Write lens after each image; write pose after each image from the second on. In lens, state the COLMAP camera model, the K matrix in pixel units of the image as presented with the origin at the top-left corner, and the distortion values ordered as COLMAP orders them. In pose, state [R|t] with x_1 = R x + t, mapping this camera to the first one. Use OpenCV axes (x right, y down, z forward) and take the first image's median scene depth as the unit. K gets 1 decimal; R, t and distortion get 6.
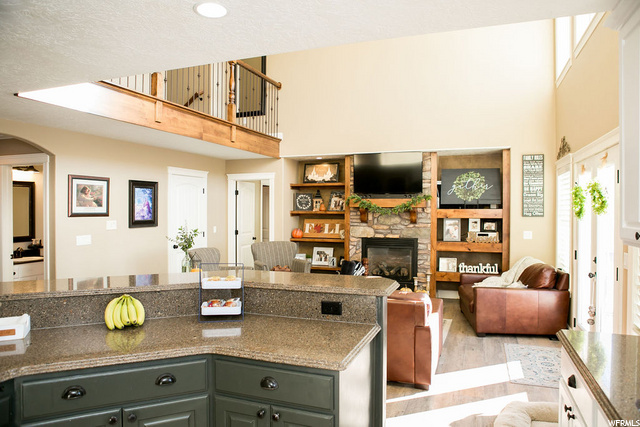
lens RADIAL K [[435.7, 0, 320.0], [0, 435.7, 213.5], [0, 0, 1]] dist [-0.101622, 0.069279]
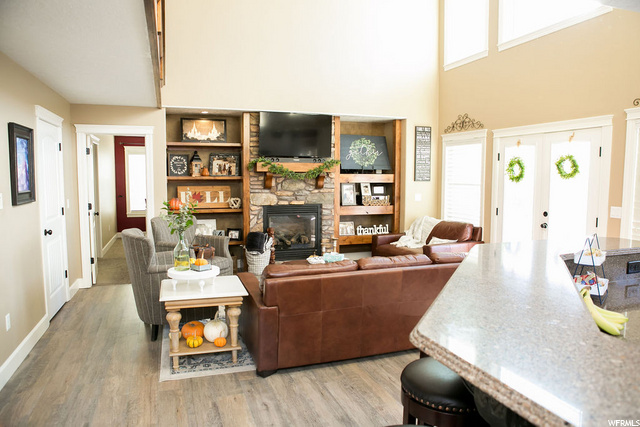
lens RADIAL K [[435.7, 0, 320.0], [0, 435.7, 213.5], [0, 0, 1]] dist [-0.101622, 0.069279]
pose [[0.770825, -0.054219, 0.634736, -0.403869], [0.004428, 0.996803, 0.079770, 0.000370], [-0.637032, -0.058678, 0.768601, 0.244899]]
